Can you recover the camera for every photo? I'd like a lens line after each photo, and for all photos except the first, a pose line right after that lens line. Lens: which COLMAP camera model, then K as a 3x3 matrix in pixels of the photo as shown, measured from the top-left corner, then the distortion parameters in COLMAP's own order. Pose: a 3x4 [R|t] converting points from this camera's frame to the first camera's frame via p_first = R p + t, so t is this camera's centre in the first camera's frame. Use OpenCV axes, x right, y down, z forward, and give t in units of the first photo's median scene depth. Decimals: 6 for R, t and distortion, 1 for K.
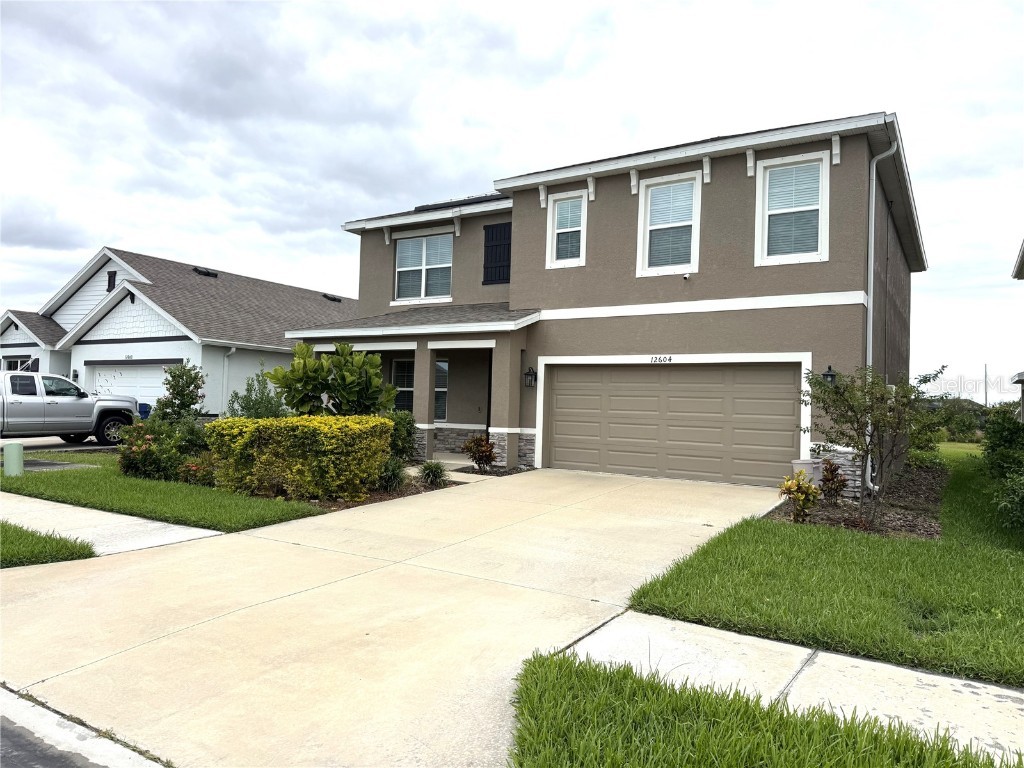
lens RADIAL K [[719.2, 0, 512.0], [0, 719.2, 384.0], [0, 0, 1]] dist [0.115264, -0.150856]
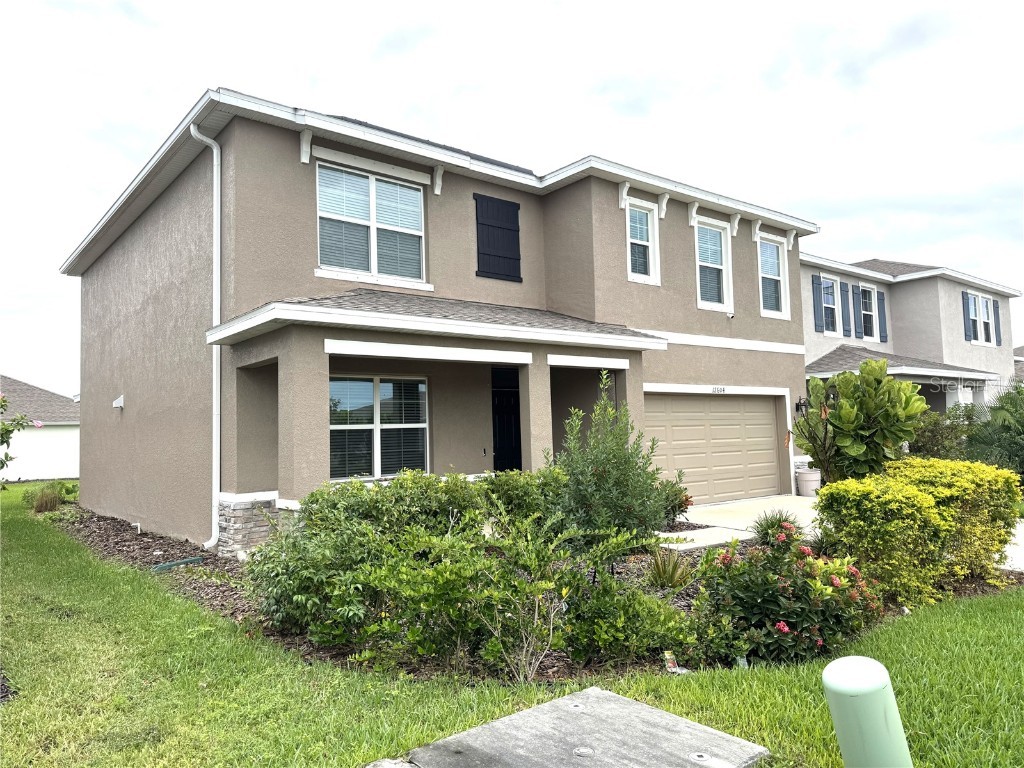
lens RADIAL K [[719.2, 0, 512.0], [0, 719.2, 384.0], [0, 0, 1]] dist [0.115264, -0.150856]
pose [[0.316411, 0.028848, 0.948183, -0.822690], [0.005699, 0.999462, -0.032310, -0.009259], [-0.948605, 0.015627, 0.316077, 0.874799]]
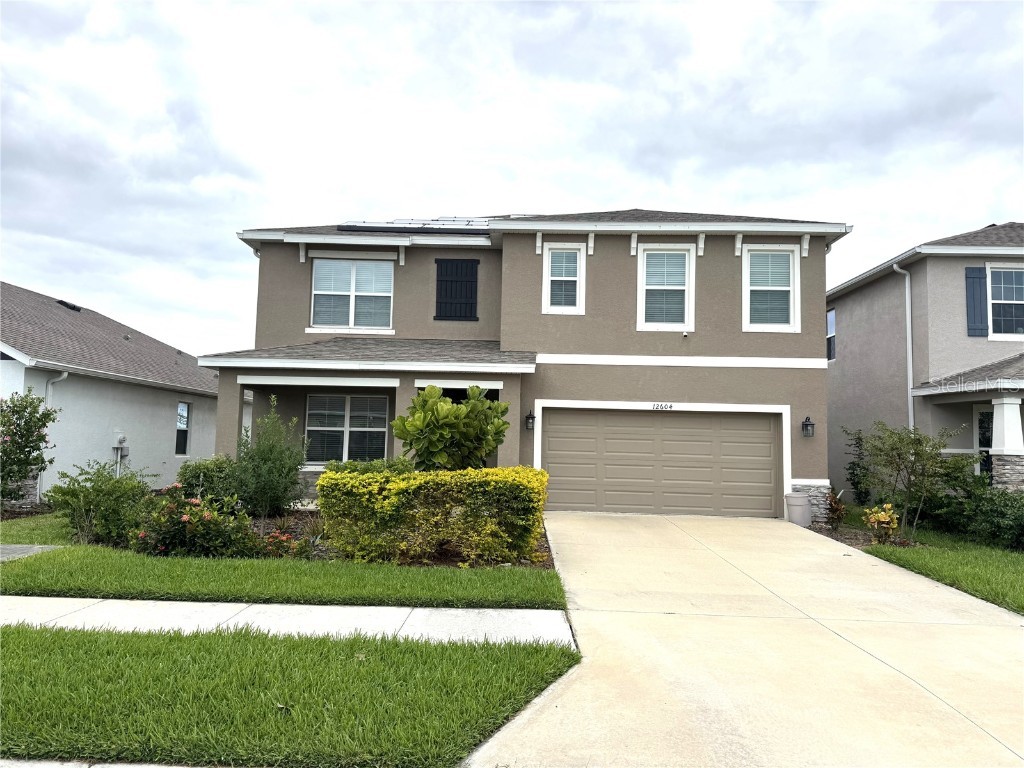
lens RADIAL K [[721.3, 0, 512.0], [0, 721.3, 384.0], [0, 0, 1]] dist [0.096288, 0.000587]
pose [[0.855365, 0.033282, 0.516955, -0.522362], [-0.015395, 0.999126, -0.038851, -0.020096], [-0.517797, 0.025273, 0.855130, 0.153503]]
